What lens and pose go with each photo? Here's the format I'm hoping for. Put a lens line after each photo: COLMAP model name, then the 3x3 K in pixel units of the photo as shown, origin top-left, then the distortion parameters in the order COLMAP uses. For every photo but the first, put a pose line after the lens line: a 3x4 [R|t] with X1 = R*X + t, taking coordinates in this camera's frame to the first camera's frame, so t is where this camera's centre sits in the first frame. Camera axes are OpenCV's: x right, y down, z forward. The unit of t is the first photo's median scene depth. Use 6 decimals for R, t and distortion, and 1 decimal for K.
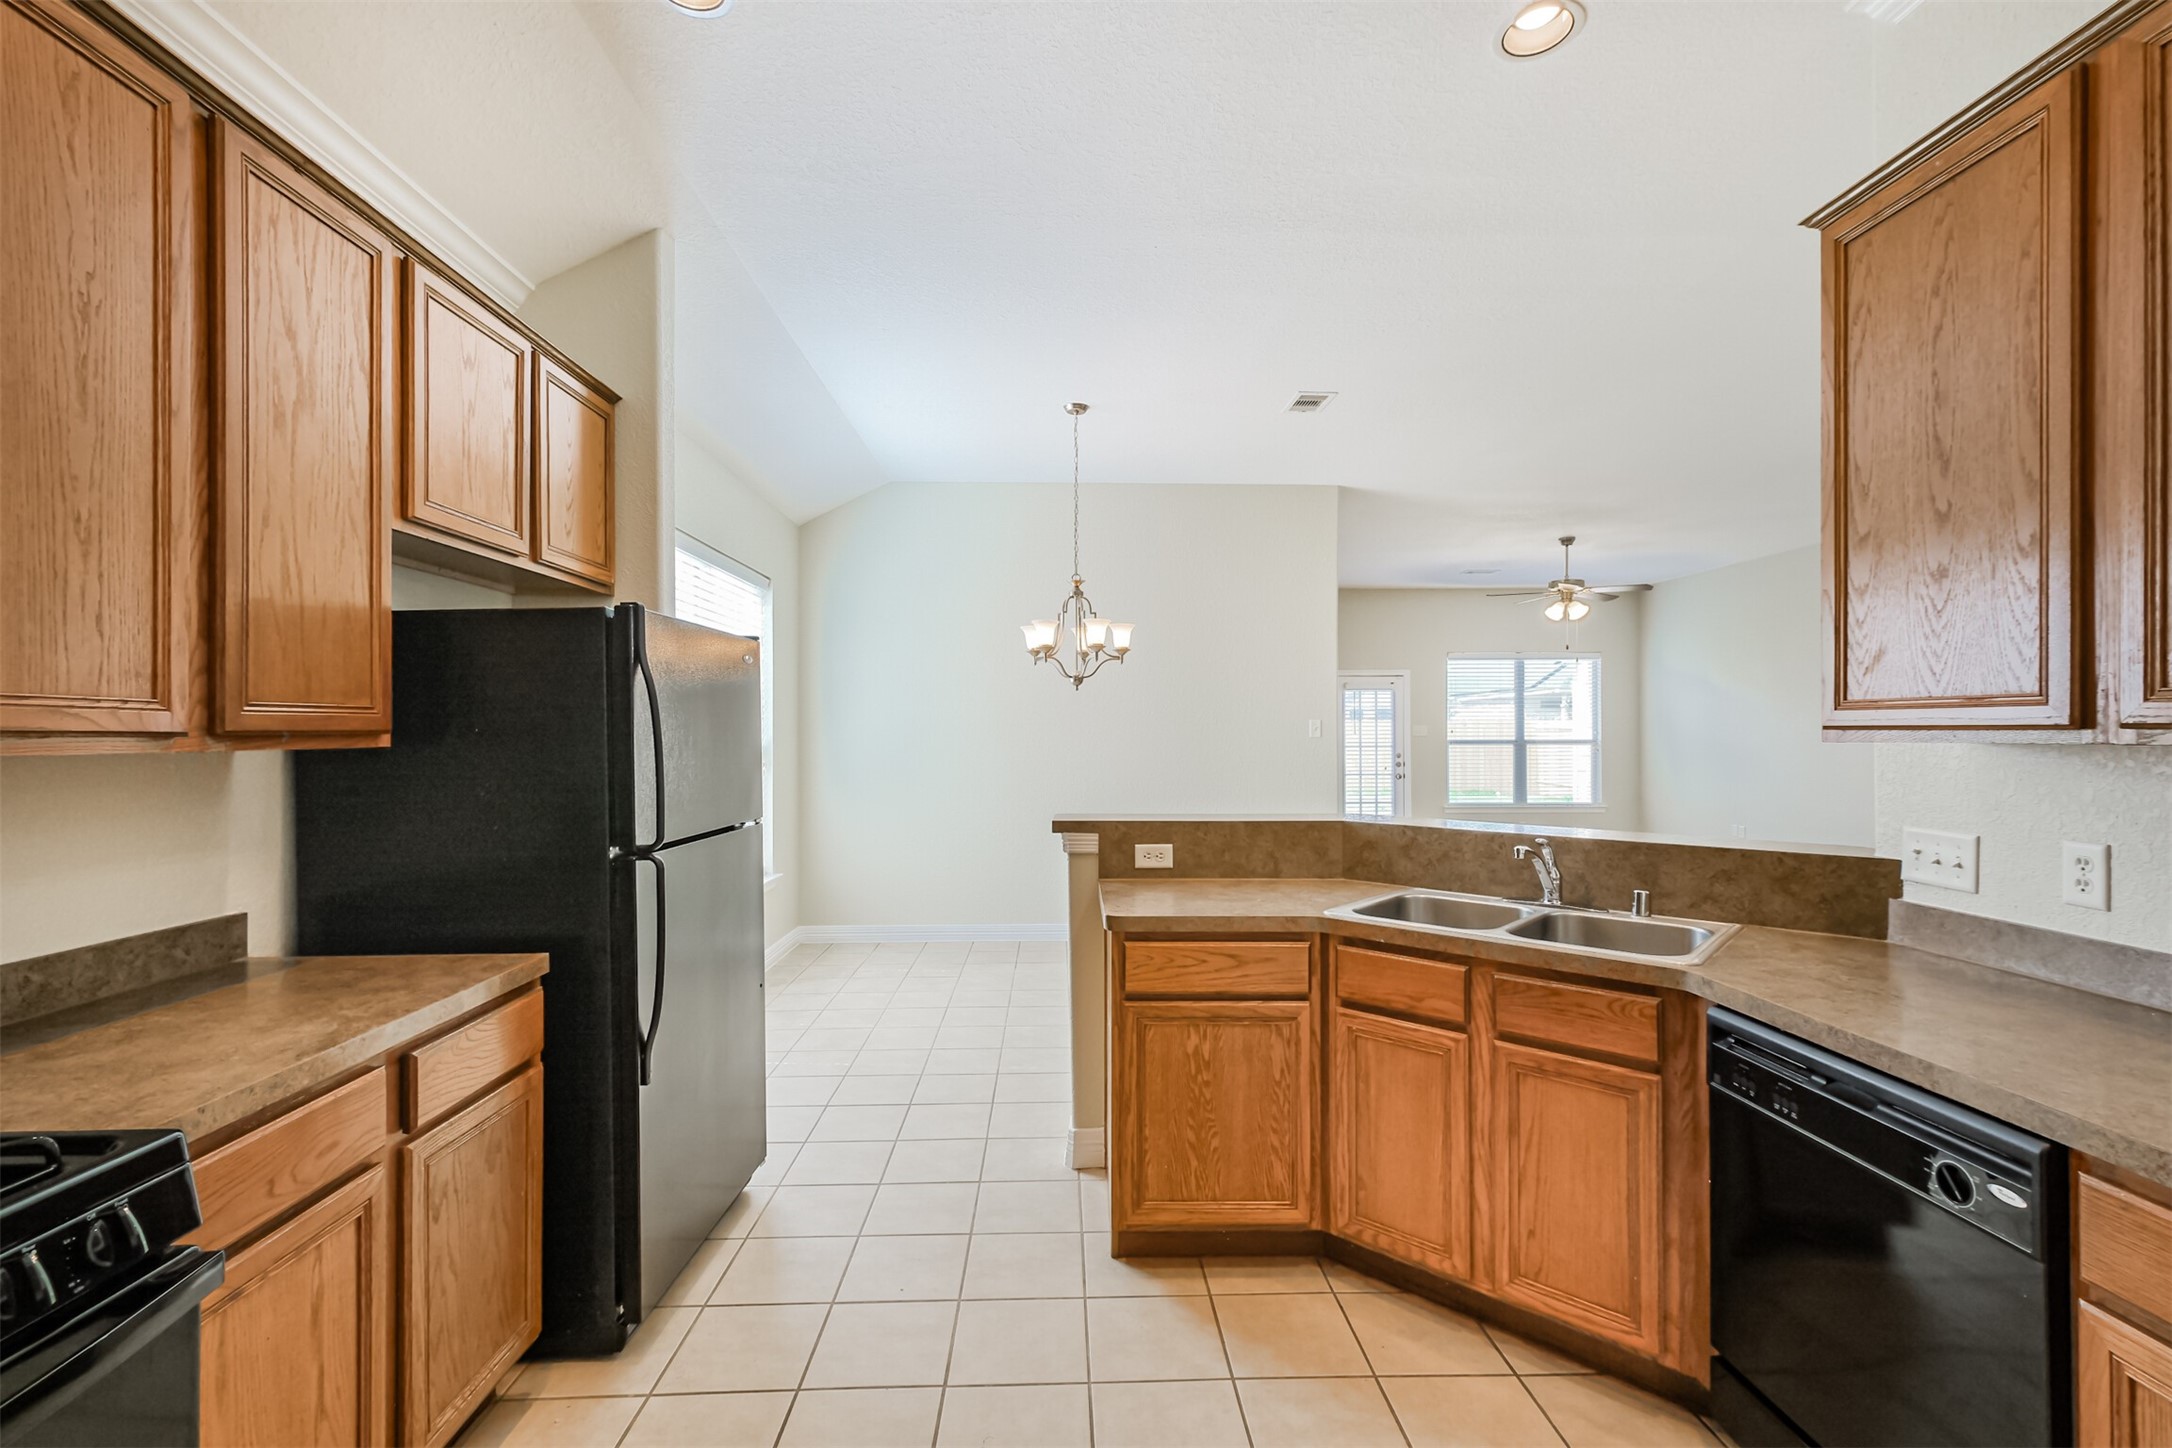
lens RADIAL K [[950.2, 0, 1090.6], [0, 950.2, 725.9], [0, 0, 1]] dist [0.008476, 0.000306]
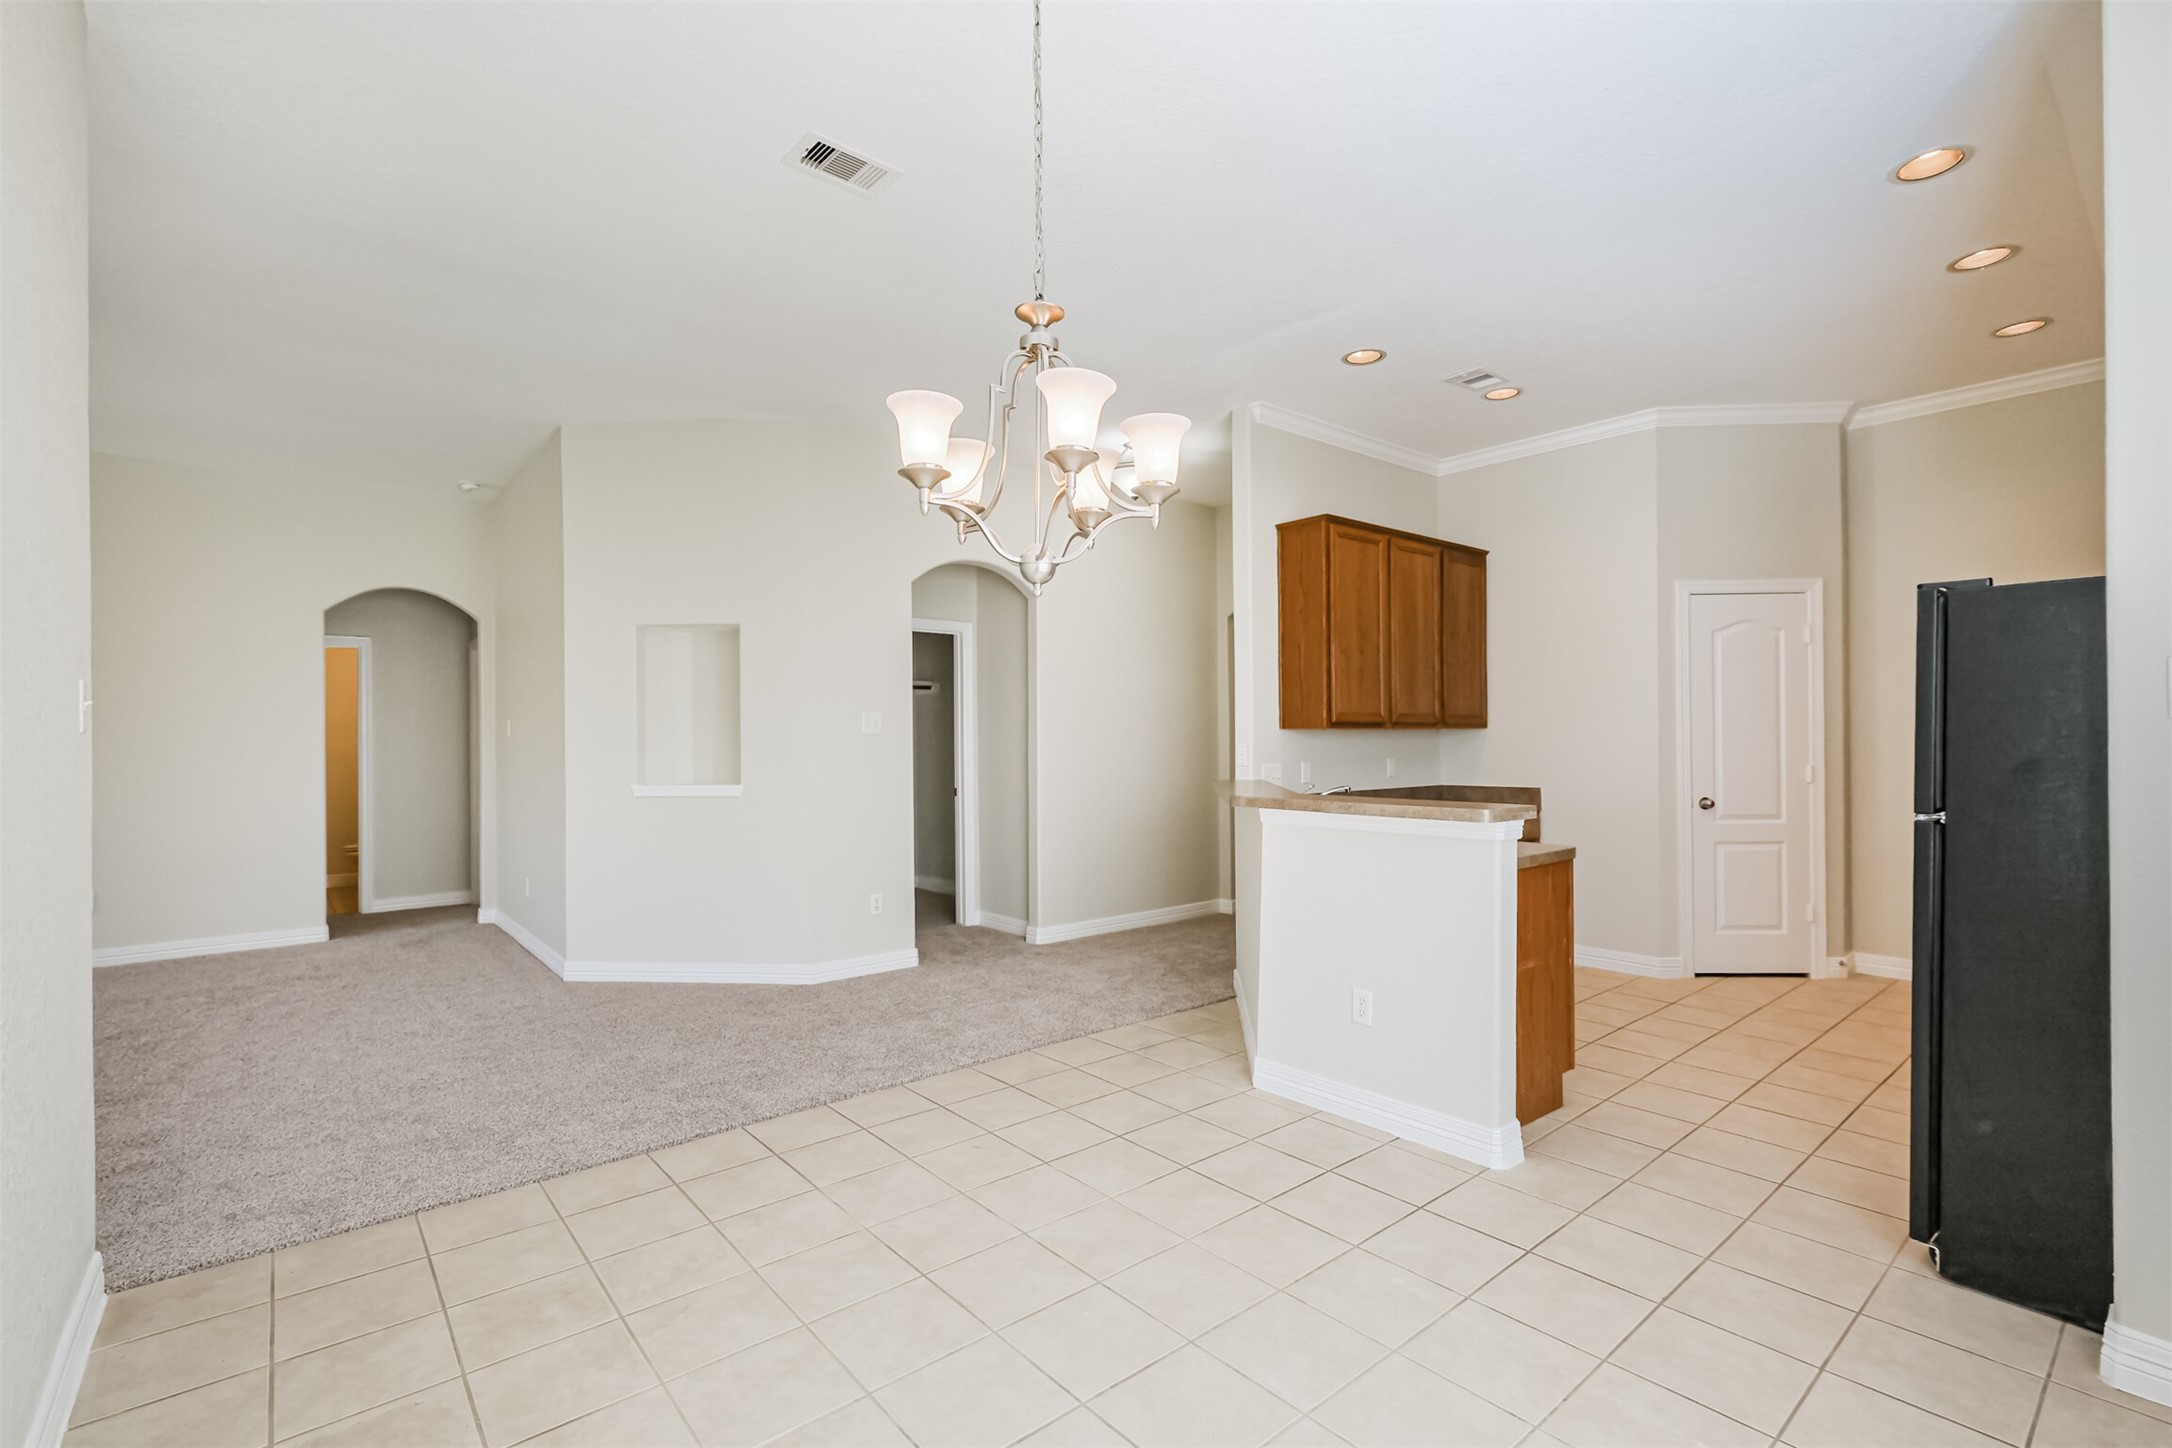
lens RADIAL K [[974.1, 0, 1093.4], [0, 974.1, 735.7], [0, 0, 1]] dist [0.000041, -0.000234]
pose [[-0.620299, 0.007819, 0.784327, -0.680568], [0.002109, 0.999963, -0.008301, 0.045487], [-0.784363, -0.003495, -0.620293, 2.485166]]
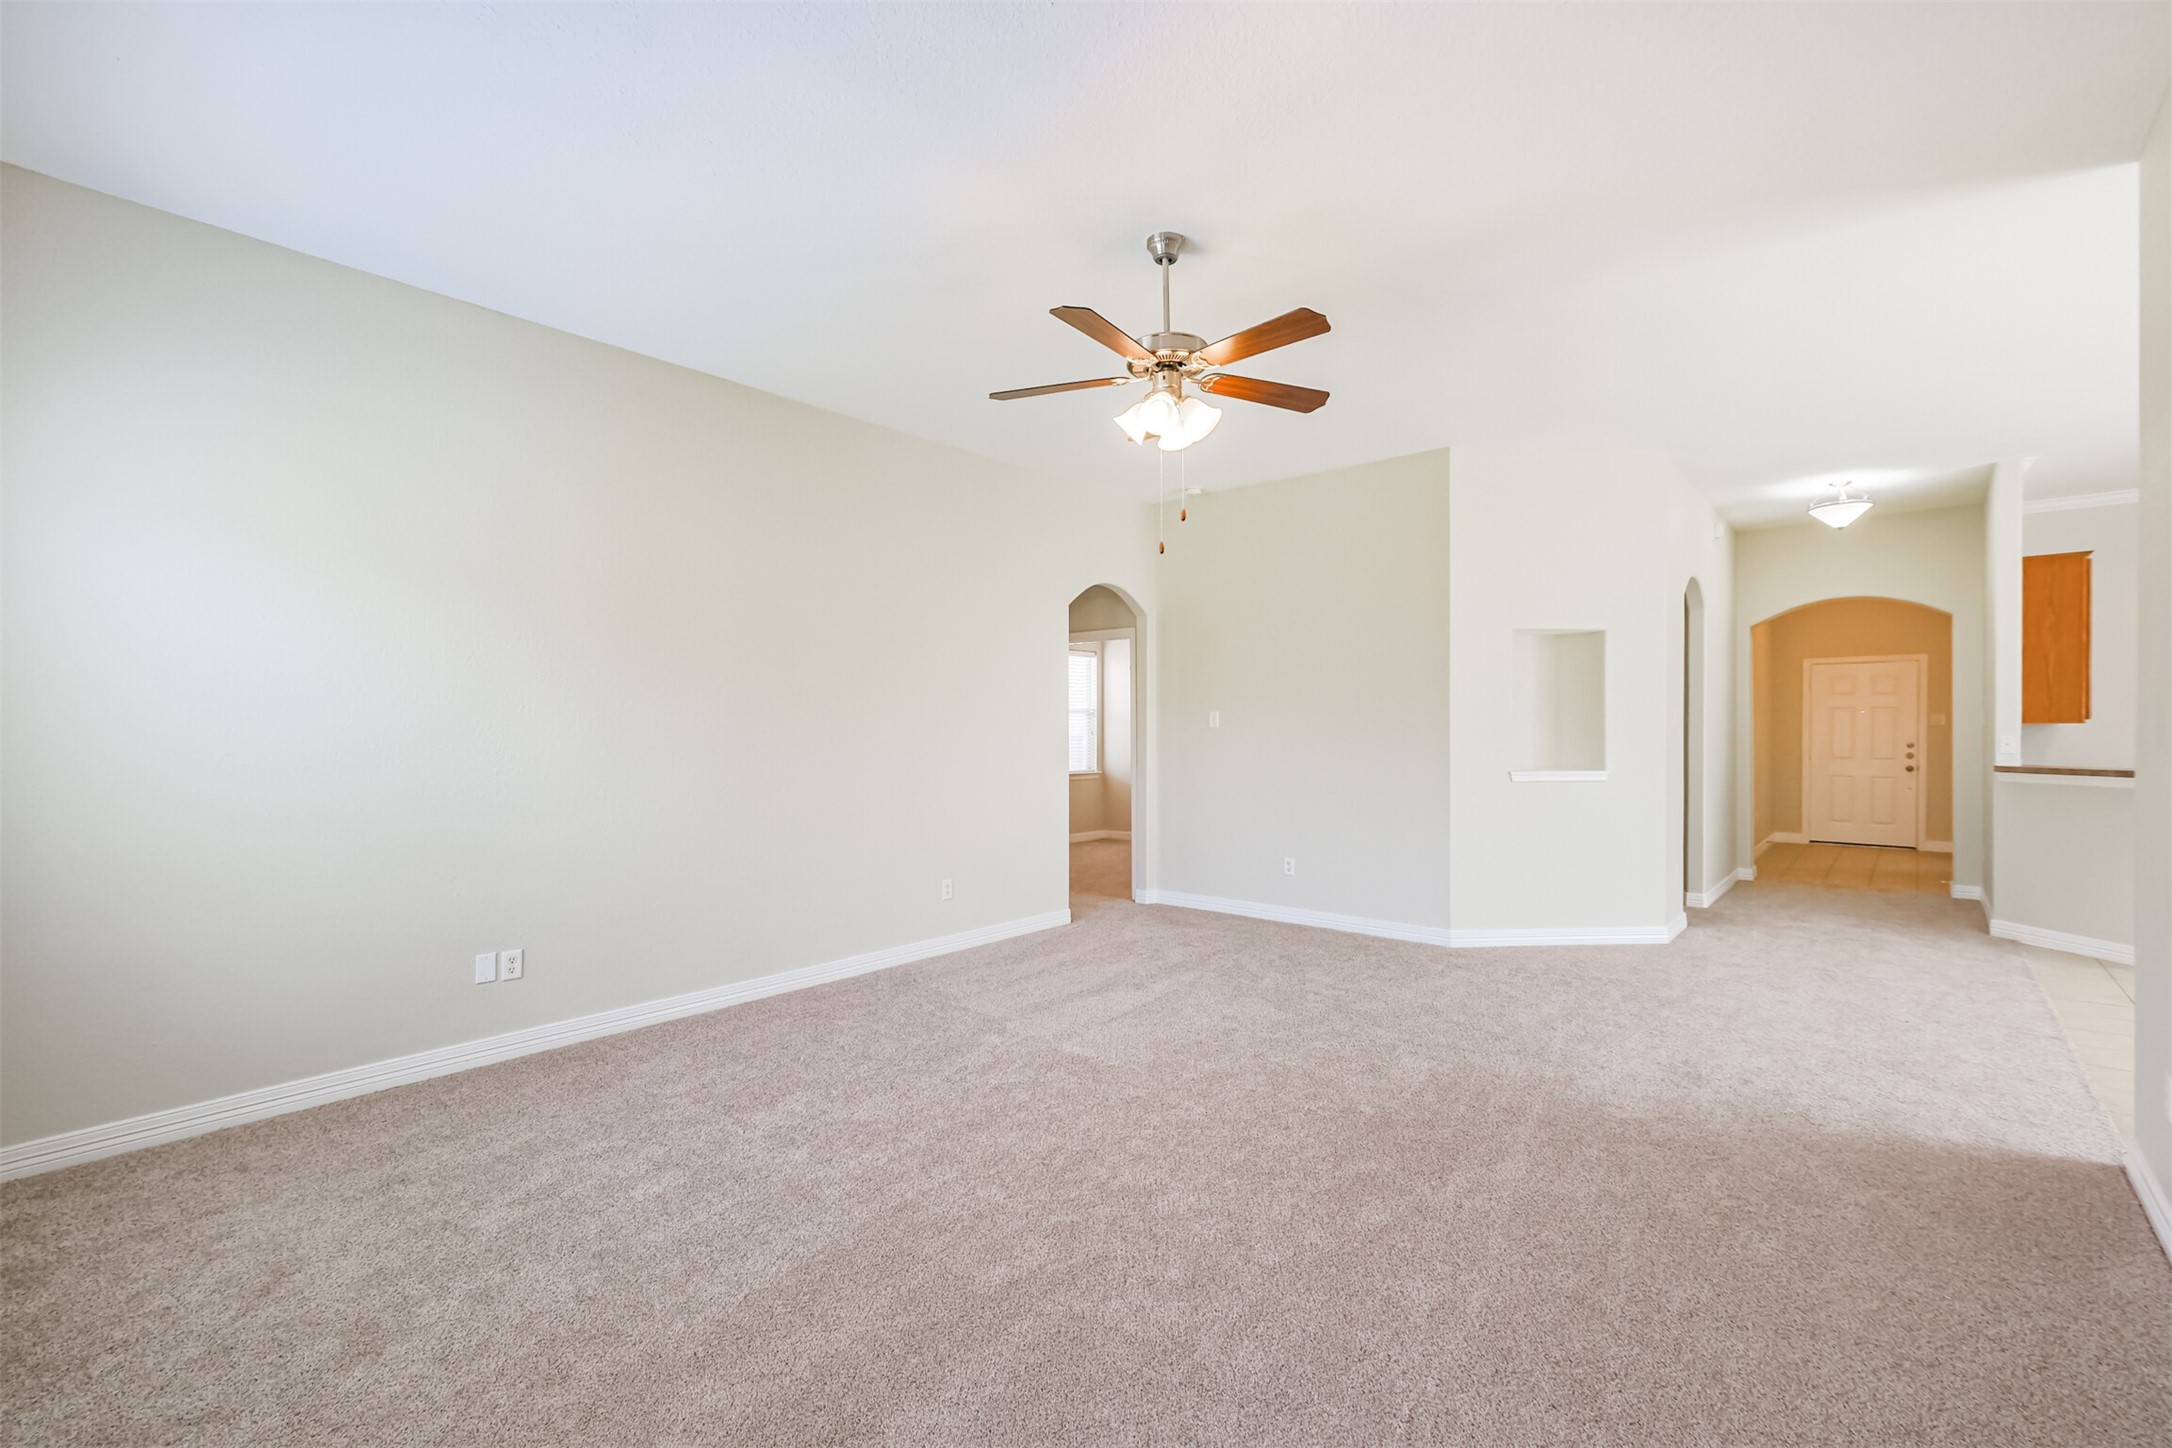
lens RADIAL K [[955.4, 0, 1087.5], [0, 955.4, 719.4], [0, 0, 1]] dist [0.029603, -0.000013]
pose [[-0.763753, 0.004094, 0.645496, 0.963651], [-0.000072, 0.999979, -0.006428, 0.021622], [-0.645509, -0.004956, -0.763737, 4.509637]]
